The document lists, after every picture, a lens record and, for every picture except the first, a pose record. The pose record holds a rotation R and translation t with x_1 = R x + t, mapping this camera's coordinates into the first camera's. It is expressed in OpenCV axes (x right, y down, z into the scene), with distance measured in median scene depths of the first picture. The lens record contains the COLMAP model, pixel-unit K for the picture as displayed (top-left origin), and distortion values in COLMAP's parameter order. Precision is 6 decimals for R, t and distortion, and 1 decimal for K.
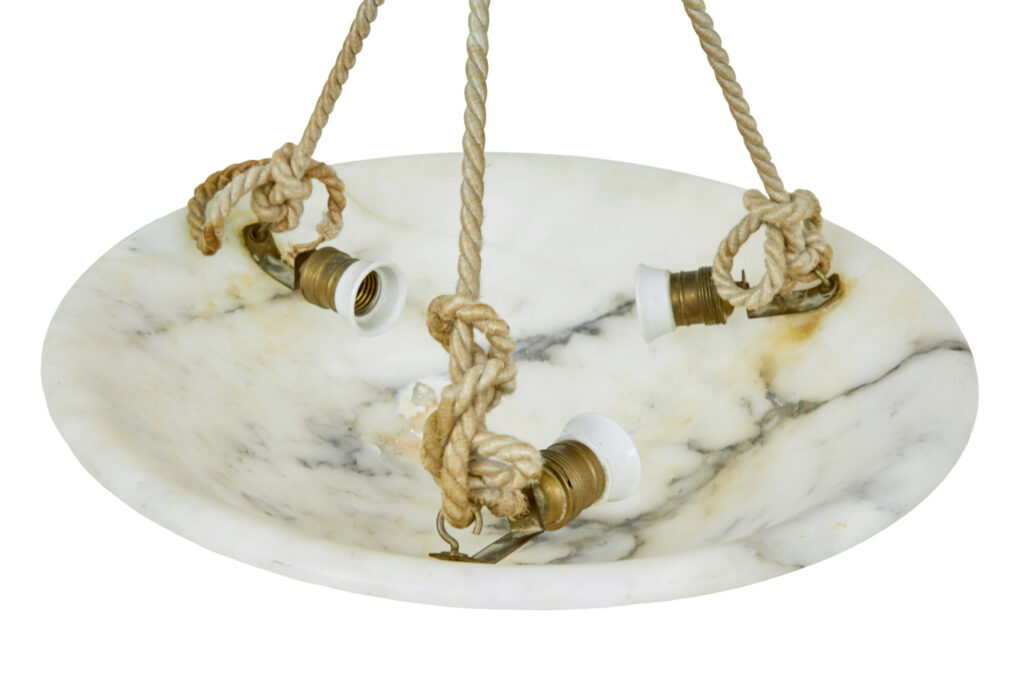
lens RADIAL K [[1620.8, 0, 521.4], [0, 1620.8, 342.0], [0, 0, 1]] dist [0.028375, 0.000000]
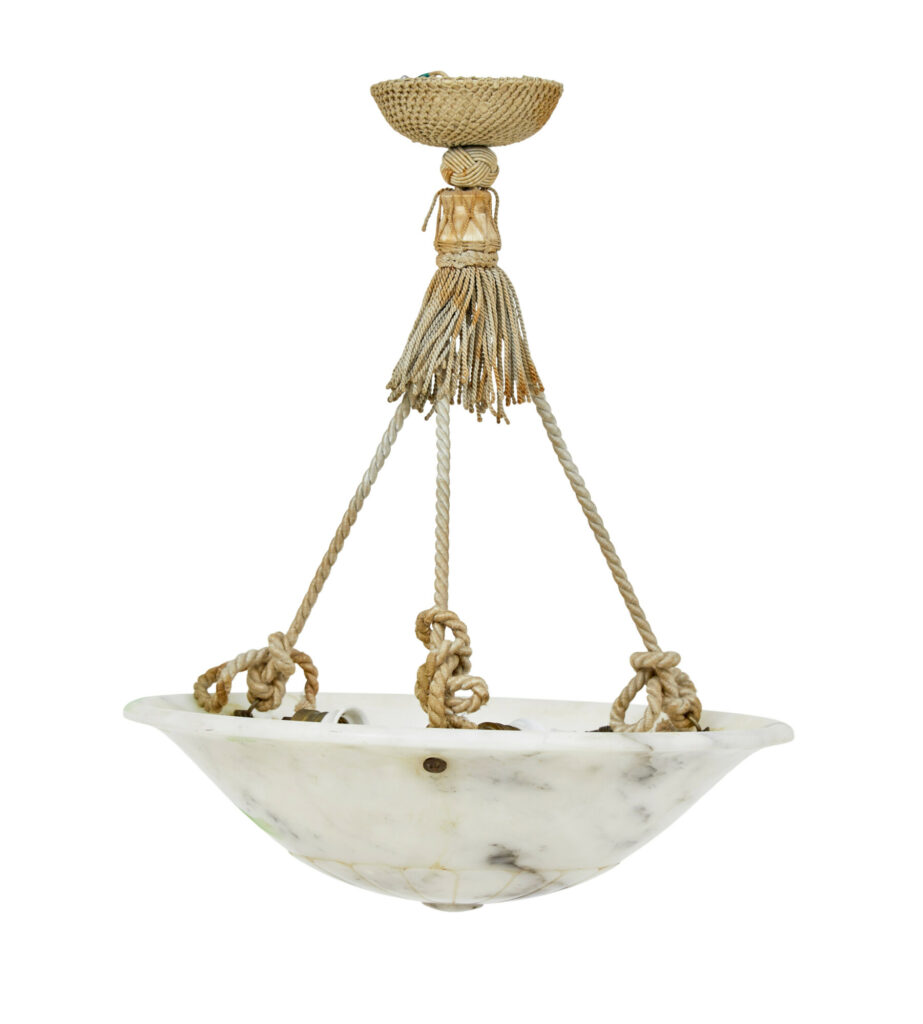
lens RADIAL K [[3180.7, 0, 458.0], [0, 3180.7, 511.8], [0, 0, 1]] dist [0.765264, 0.000000]
pose [[0.999539, -0.000336, 0.030349, -0.086100], [0.012202, 0.920025, -0.391670, 0.864633], [-0.027791, 0.391860, 0.919605, -1.514354]]
